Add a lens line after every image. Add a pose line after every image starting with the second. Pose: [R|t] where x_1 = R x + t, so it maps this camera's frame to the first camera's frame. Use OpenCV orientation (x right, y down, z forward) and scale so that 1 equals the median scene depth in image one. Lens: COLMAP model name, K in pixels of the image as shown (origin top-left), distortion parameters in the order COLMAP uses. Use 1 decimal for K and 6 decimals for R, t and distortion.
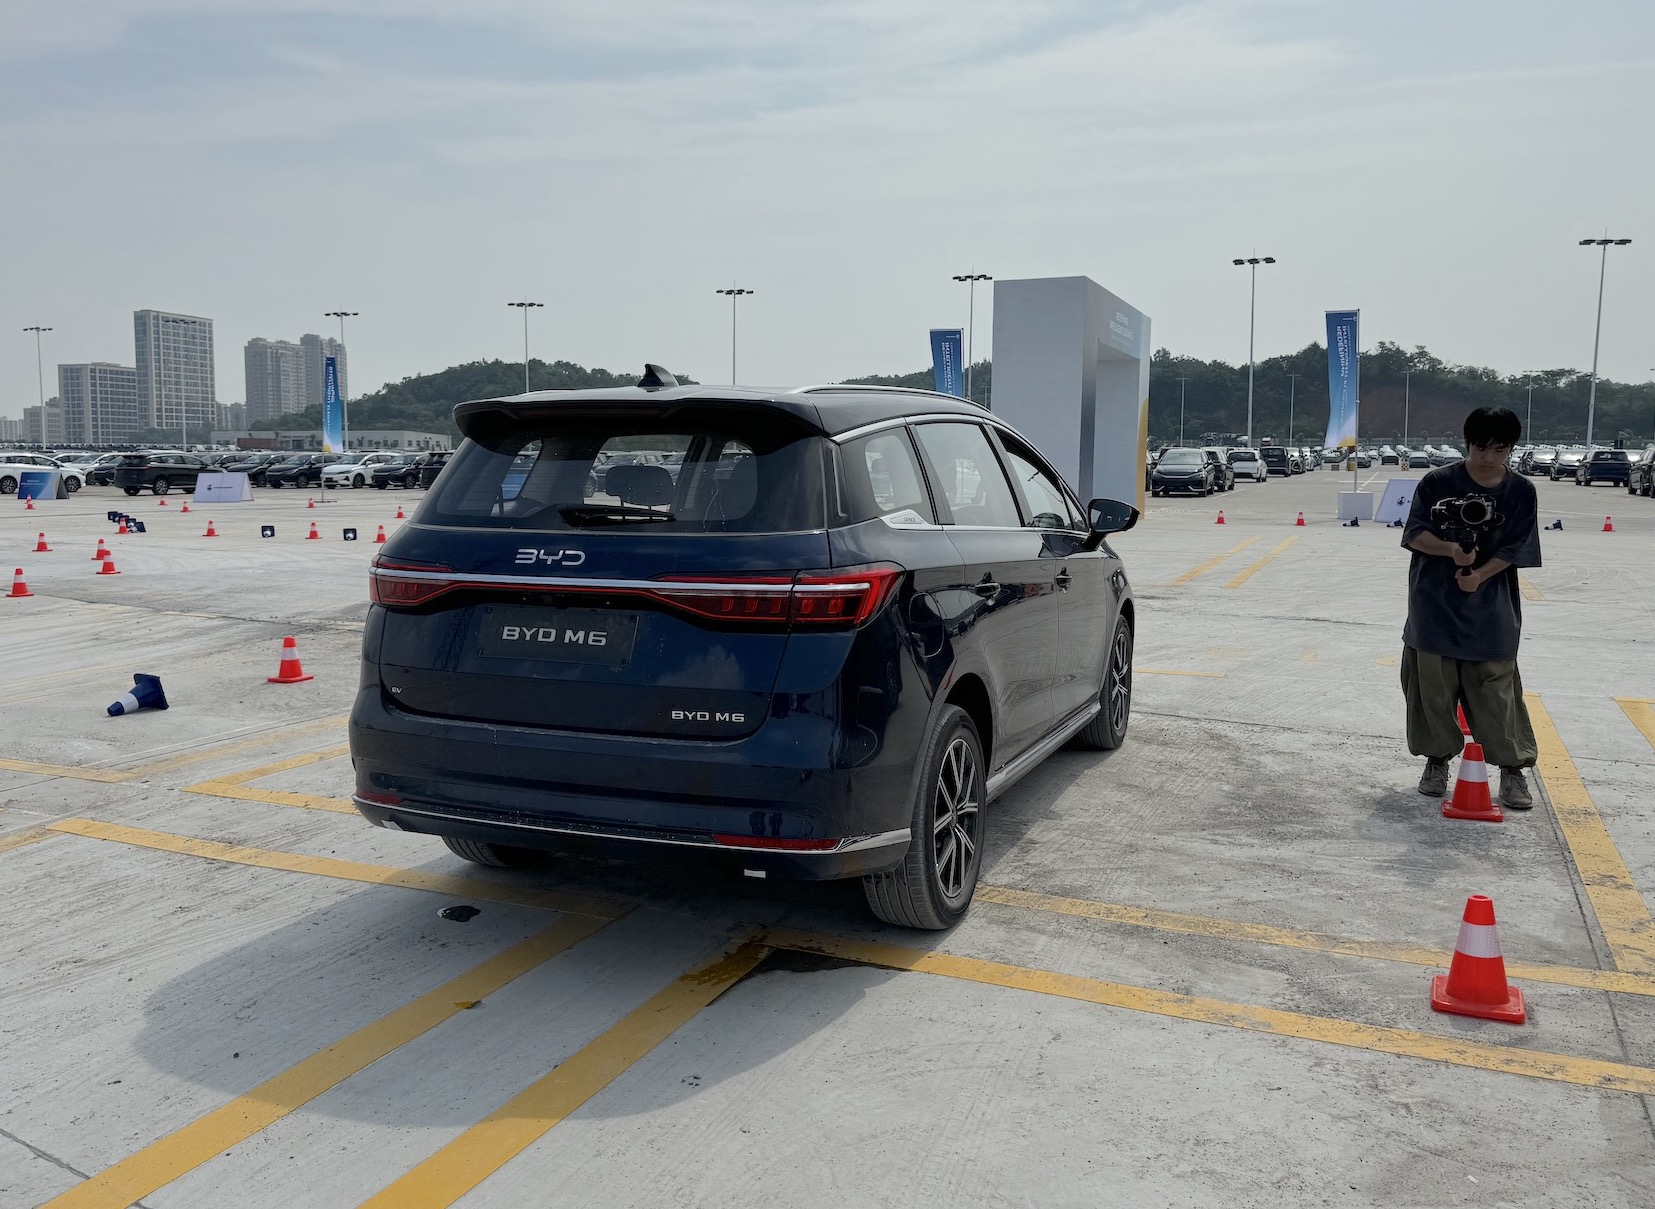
lens RADIAL K [[1342.6, 0, 772.6], [0, 1342.6, 582.7], [0, 0, 1]] dist [0.190483, -0.393634]
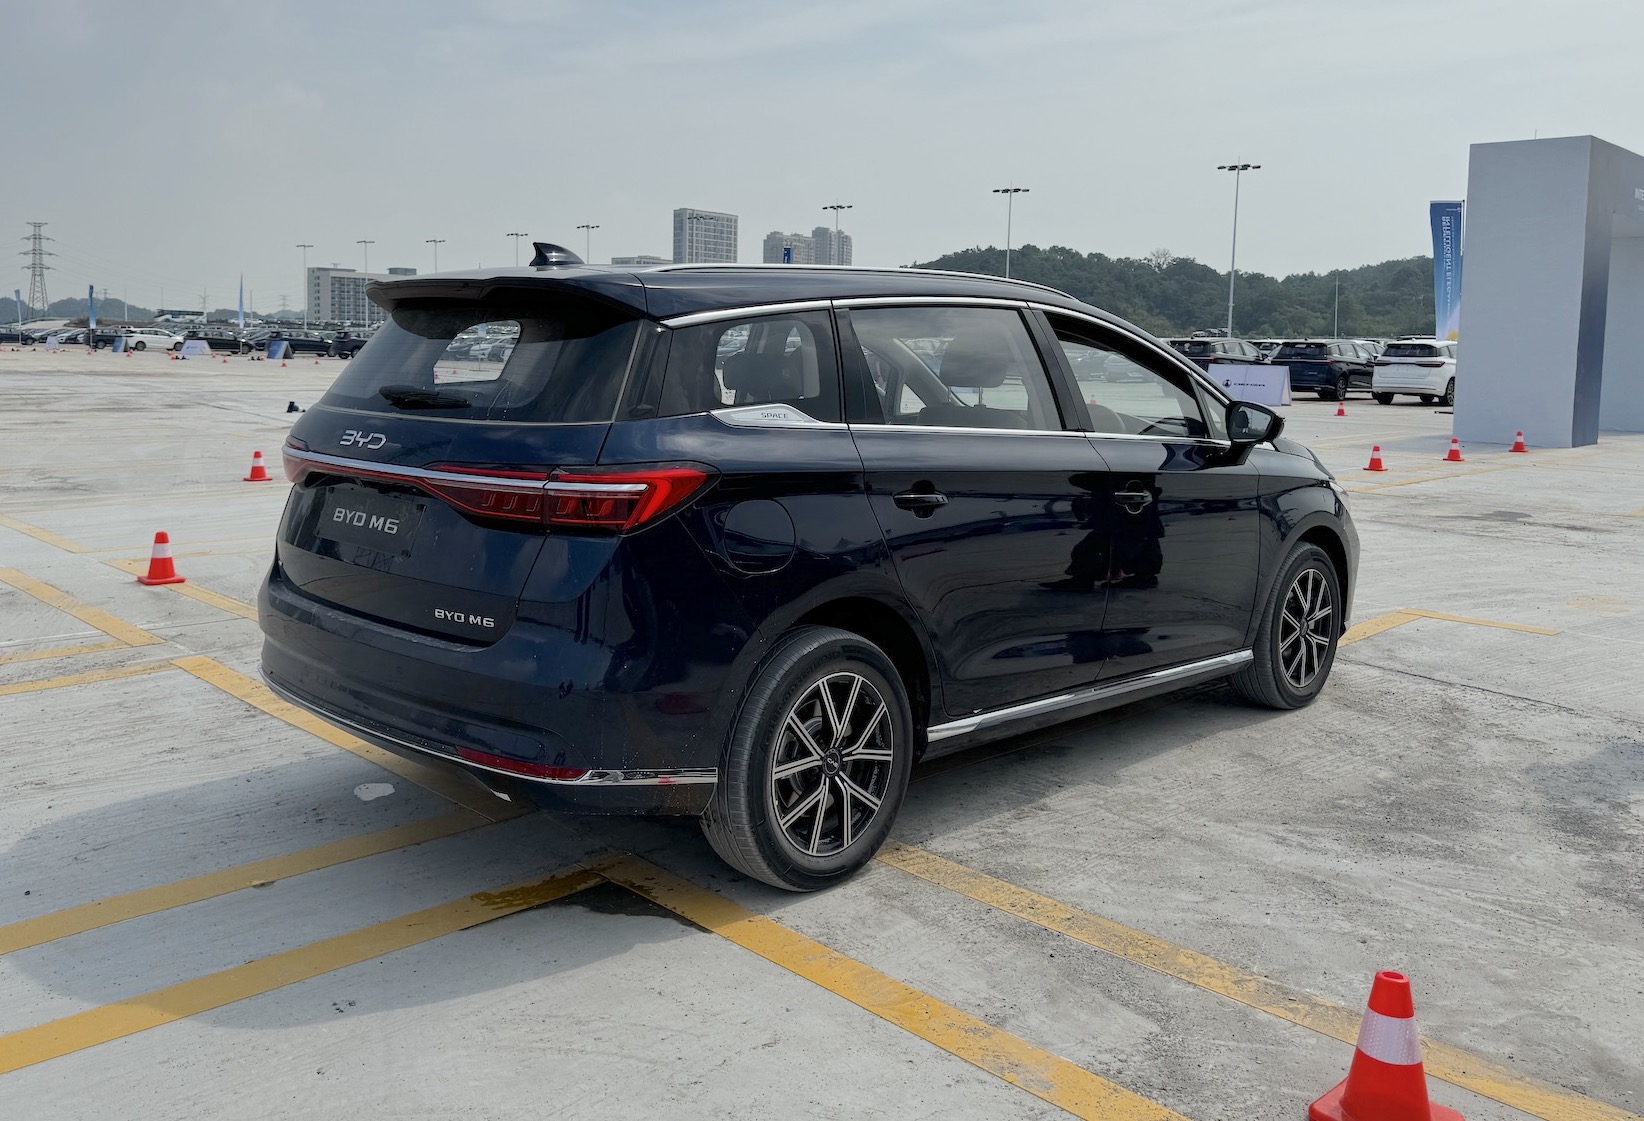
lens RADIAL K [[1351.1, 0, 698.3], [0, 1351.1, 426.8], [0, 0, 1]] dist [0.085149, -0.123352]
pose [[0.918817, 0.040712, -0.392578, 0.405542], [-0.052709, 0.998413, -0.019826, -0.019685], [0.391148, 0.038909, 0.919505, 0.173757]]
